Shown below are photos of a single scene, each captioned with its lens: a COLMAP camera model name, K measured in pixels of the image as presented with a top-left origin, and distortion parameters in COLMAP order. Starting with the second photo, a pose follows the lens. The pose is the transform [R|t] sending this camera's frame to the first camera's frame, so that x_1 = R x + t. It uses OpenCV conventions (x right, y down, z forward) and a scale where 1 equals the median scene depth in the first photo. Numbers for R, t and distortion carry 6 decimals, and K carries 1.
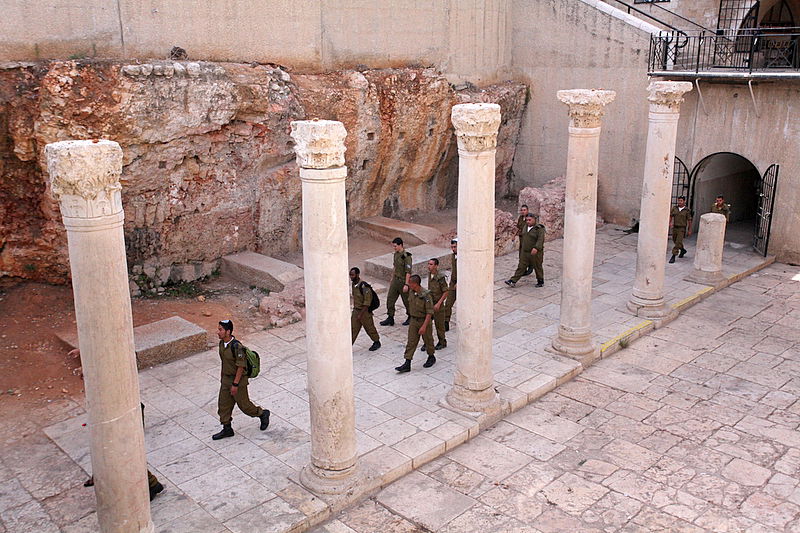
lens RADIAL K [[757.0, 0, 400.0], [0, 757.0, 266.5], [0, 0, 1]] dist [0.000540, 0.016064]
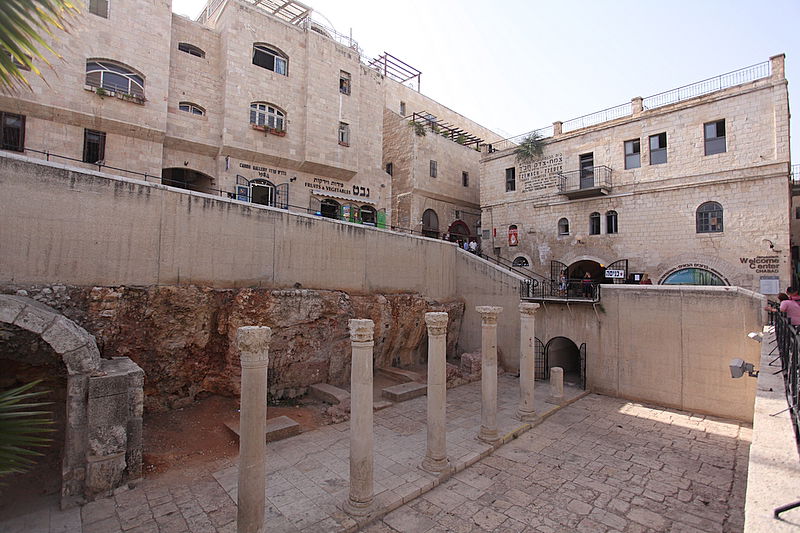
lens RADIAL K [[390.2, 0, 400.0], [0, 390.2, 266.5], [0, 0, 1]] dist [-0.067020, 0.031351]
pose [[0.999774, 0.017569, -0.011969, 0.007402], [-0.020443, 0.949017, -0.314561, 0.006256], [0.005832, 0.314735, 0.949162, -0.057989]]
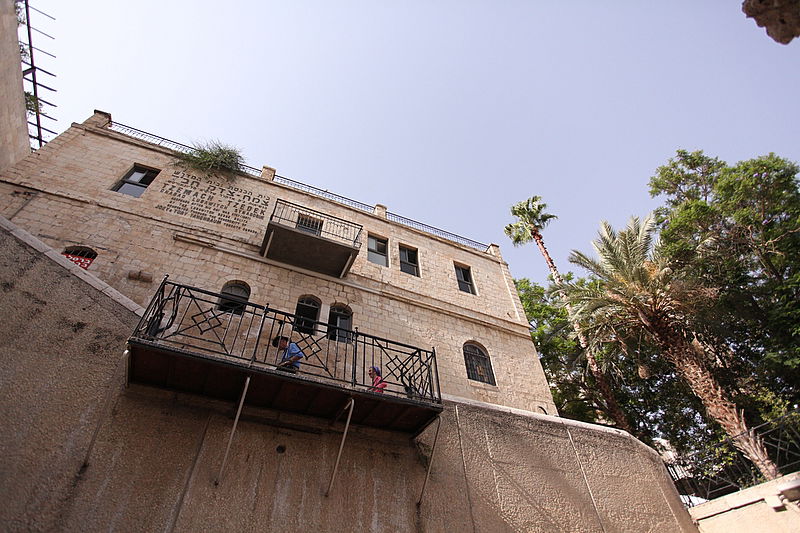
lens RADIAL K [[390.2, 0, 400.0], [0, 390.2, 266.5], [0, 0, 1]] dist [-0.067020, 0.031351]
pose [[0.310588, 0.697941, 0.645301, 0.264857], [0.308145, 0.568285, -0.762954, -0.092339], [-0.899212, 0.435811, -0.038564, 1.072946]]
